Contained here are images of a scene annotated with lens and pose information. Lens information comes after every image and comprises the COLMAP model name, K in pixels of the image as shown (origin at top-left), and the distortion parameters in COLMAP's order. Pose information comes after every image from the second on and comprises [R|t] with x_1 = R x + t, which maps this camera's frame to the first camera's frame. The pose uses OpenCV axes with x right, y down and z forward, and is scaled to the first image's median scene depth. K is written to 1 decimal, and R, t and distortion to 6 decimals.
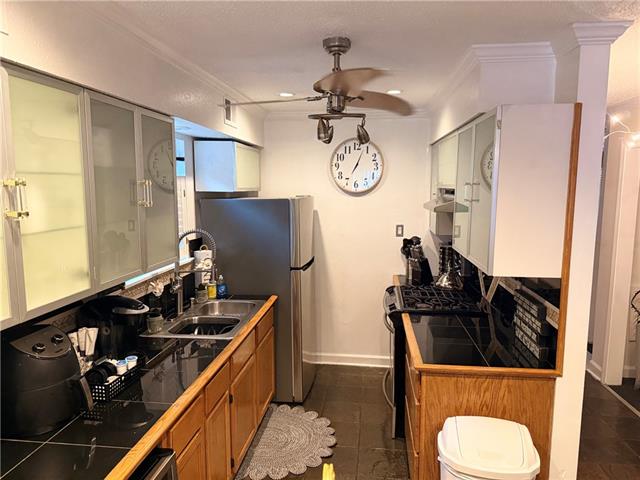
lens RADIAL K [[464.9, 0, 305.8], [0, 464.9, 246.0], [0, 0, 1]] dist [0.055799, -0.035710]
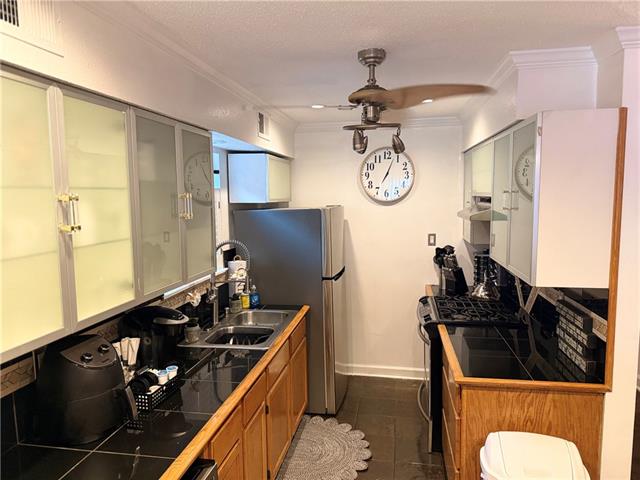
lens RADIAL K [[464.9, 0, 303.6], [0, 464.9, 243.6], [0, 0, 1]] dist [0.055799, -0.035710]
pose [[0.998329, -0.007280, -0.057318, -0.021338], [0.005845, 0.999667, -0.025154, -0.002240], [0.057482, 0.024777, 0.998039, -0.001248]]
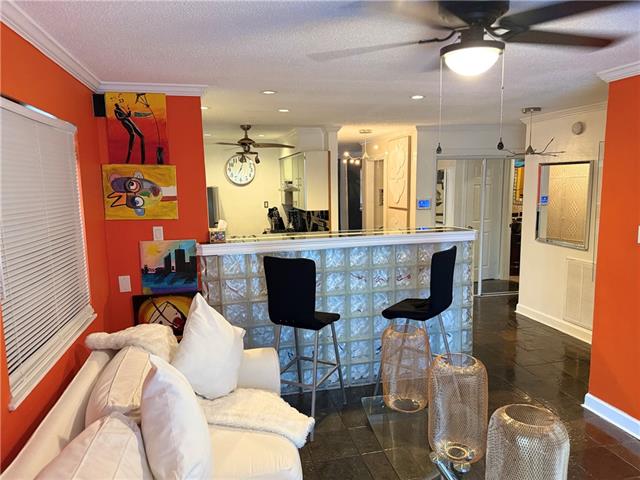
lens RADIAL K [[464.9, 0, 322.7], [0, 464.9, 242.2], [0, 0, 1]] dist [0.055799, -0.035710]
pose [[0.933417, -0.063038, 0.353212, -0.419306], [0.063855, 0.997915, 0.009351, 0.189245], [-0.353065, 0.013826, 0.935497, -1.353671]]
